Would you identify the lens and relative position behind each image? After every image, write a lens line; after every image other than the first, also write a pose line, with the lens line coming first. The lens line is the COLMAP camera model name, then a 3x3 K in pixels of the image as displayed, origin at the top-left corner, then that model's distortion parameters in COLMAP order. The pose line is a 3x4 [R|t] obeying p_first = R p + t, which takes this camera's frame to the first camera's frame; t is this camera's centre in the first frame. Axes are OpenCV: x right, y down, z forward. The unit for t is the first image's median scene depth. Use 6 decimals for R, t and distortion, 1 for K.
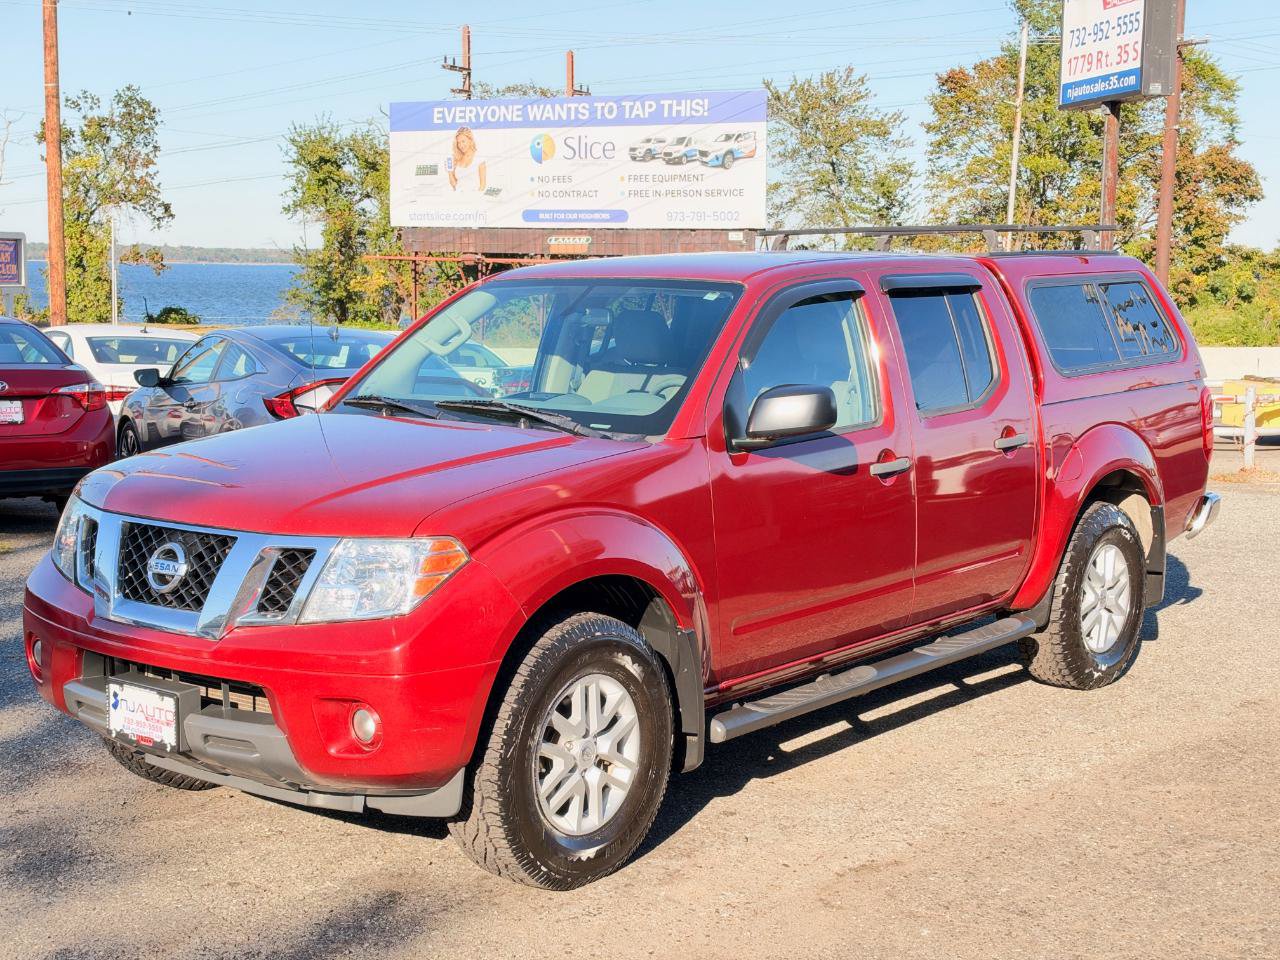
lens RADIAL K [[1839.1, 0, 654.7], [0, 1839.1, 471.6], [0, 0, 1]] dist [0.109380, 0.000000]
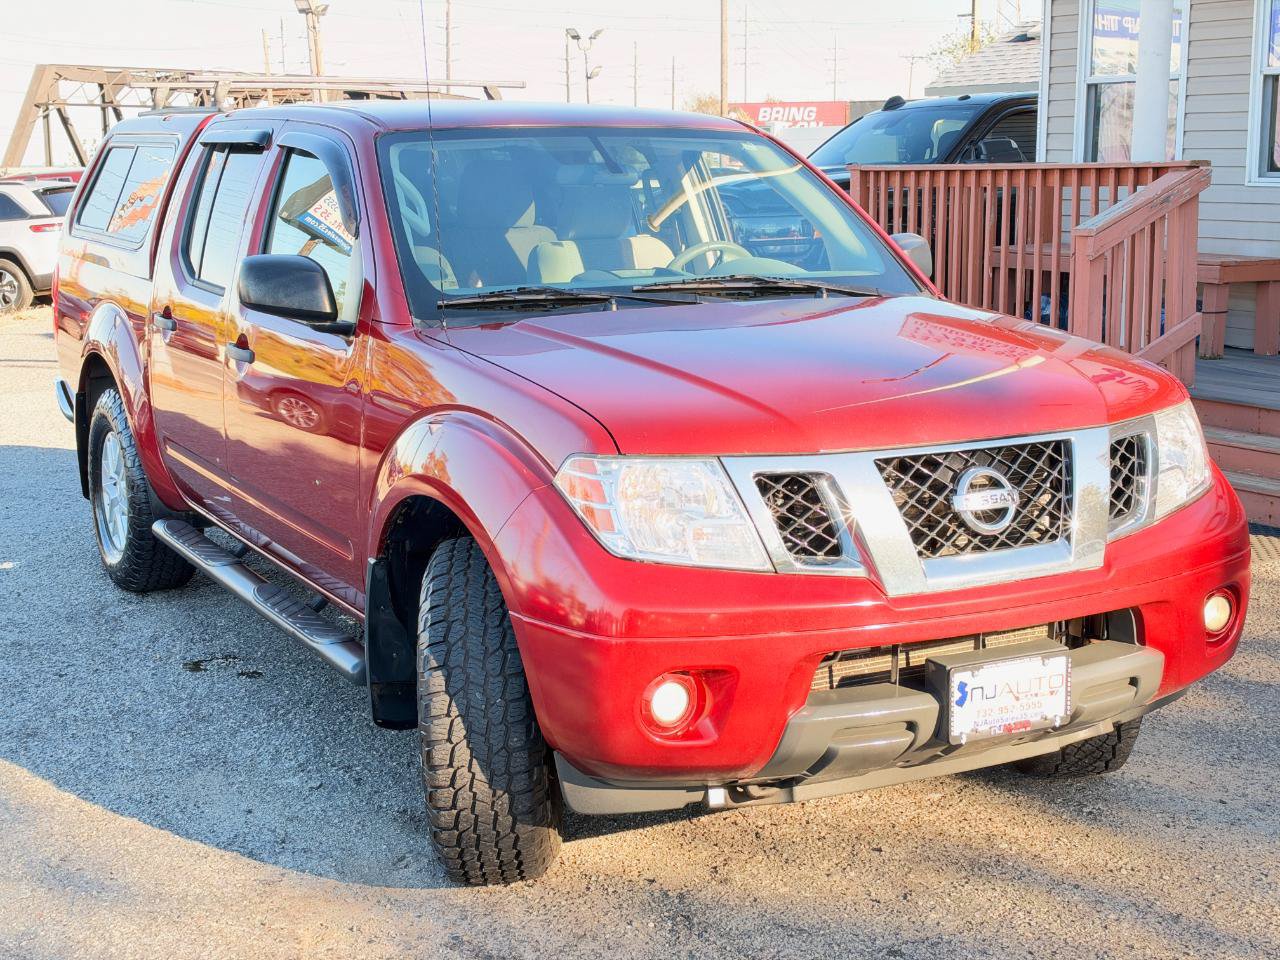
lens RADIAL K [[1839.1, 0, 634.6], [0, 1839.1, 476.3], [0, 0, 1]] dist [0.109380, 0.000000]
pose [[0.391920, -0.162976, 0.905449, -1.010858], [0.110105, 0.985420, 0.129711, -0.072184], [-0.913387, 0.048858, 0.404150, 0.837137]]
